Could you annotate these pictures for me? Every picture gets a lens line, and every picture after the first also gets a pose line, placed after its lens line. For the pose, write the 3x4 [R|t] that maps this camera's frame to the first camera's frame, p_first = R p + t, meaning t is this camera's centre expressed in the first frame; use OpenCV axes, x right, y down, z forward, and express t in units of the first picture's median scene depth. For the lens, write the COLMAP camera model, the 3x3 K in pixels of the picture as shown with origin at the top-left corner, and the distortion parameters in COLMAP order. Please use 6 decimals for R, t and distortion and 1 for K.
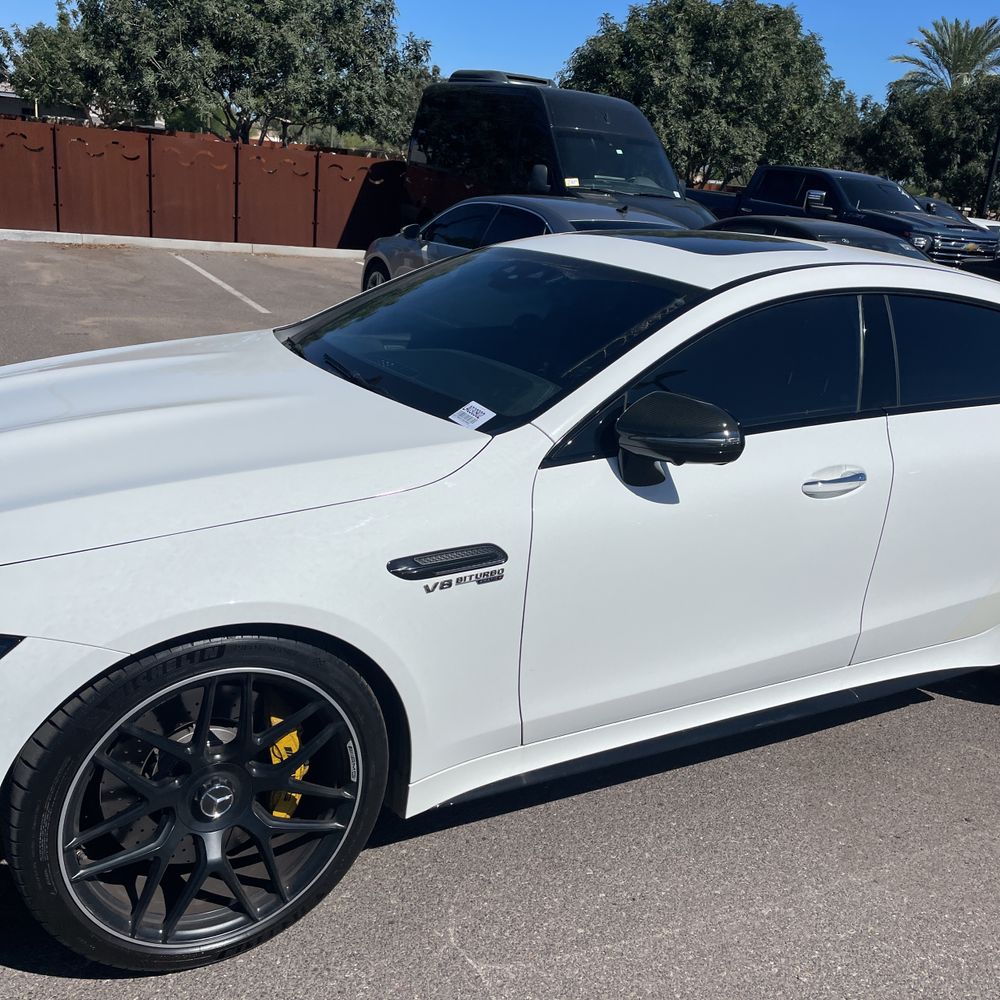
lens RADIAL K [[1018.7, 0, 506.4], [0, 1018.7, 478.7], [0, 0, 1]] dist [0.094820, -0.128769]
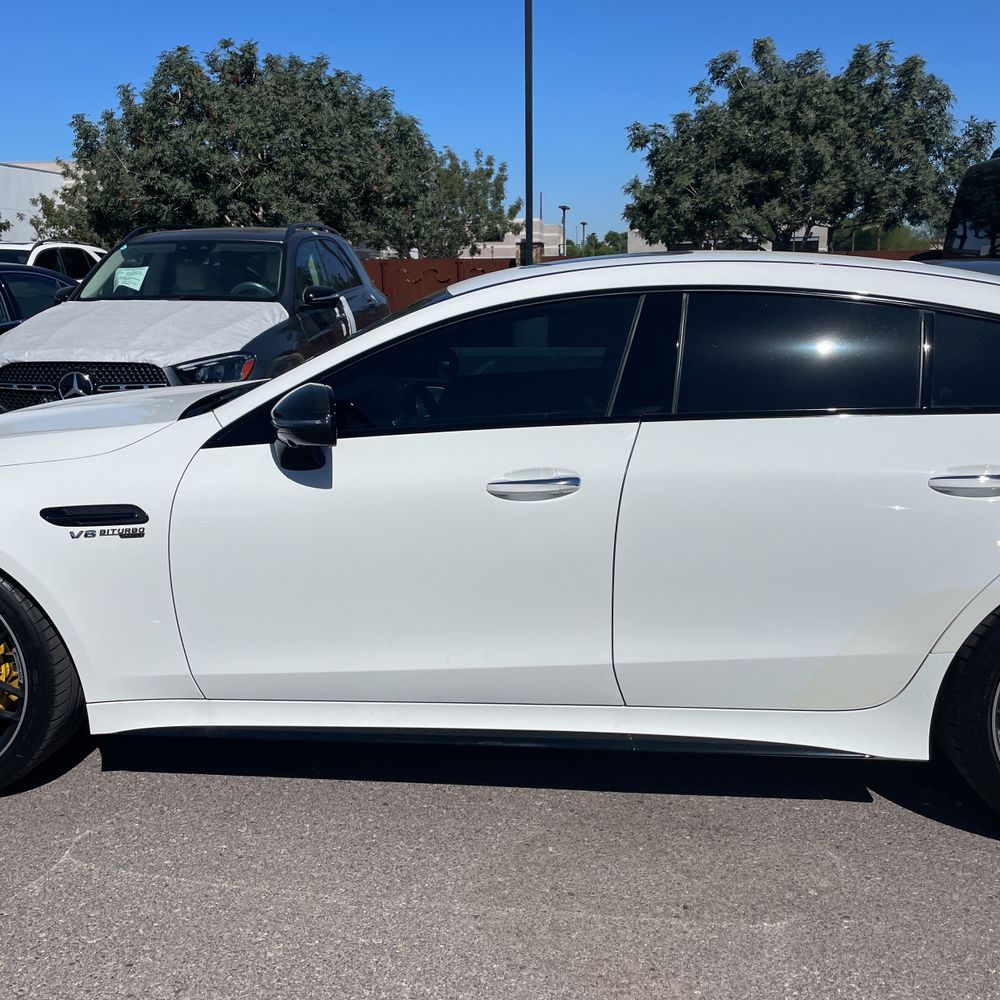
lens RADIAL K [[1018.7, 0, 506.4], [0, 1018.7, 478.7], [0, 0, 1]] dist [0.094820, -0.128769]
pose [[0.806558, 0.020022, -0.590816, 1.074554], [-0.087276, 0.992507, -0.085511, 0.100533], [0.584677, 0.120534, 0.802262, 0.294267]]
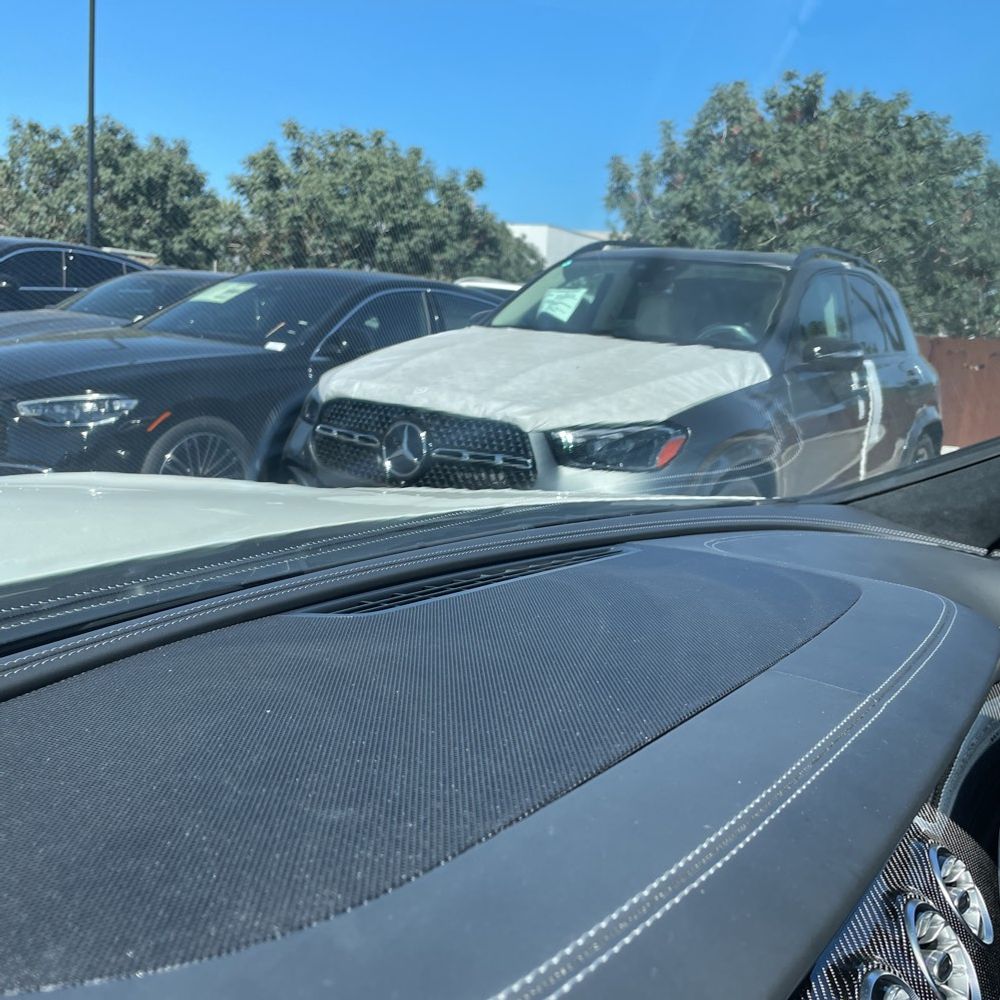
lens RADIAL K [[1046.0, 0, 501.1], [0, 1046.0, 523.0], [0, 0, 1]] dist [-0.007997, -0.019810]
pose [[0.434514, 0.111220, -0.893772, 0.152019], [-0.305616, 0.951677, -0.030152, -0.154809], [0.847228, 0.286253, 0.447508, 1.210722]]
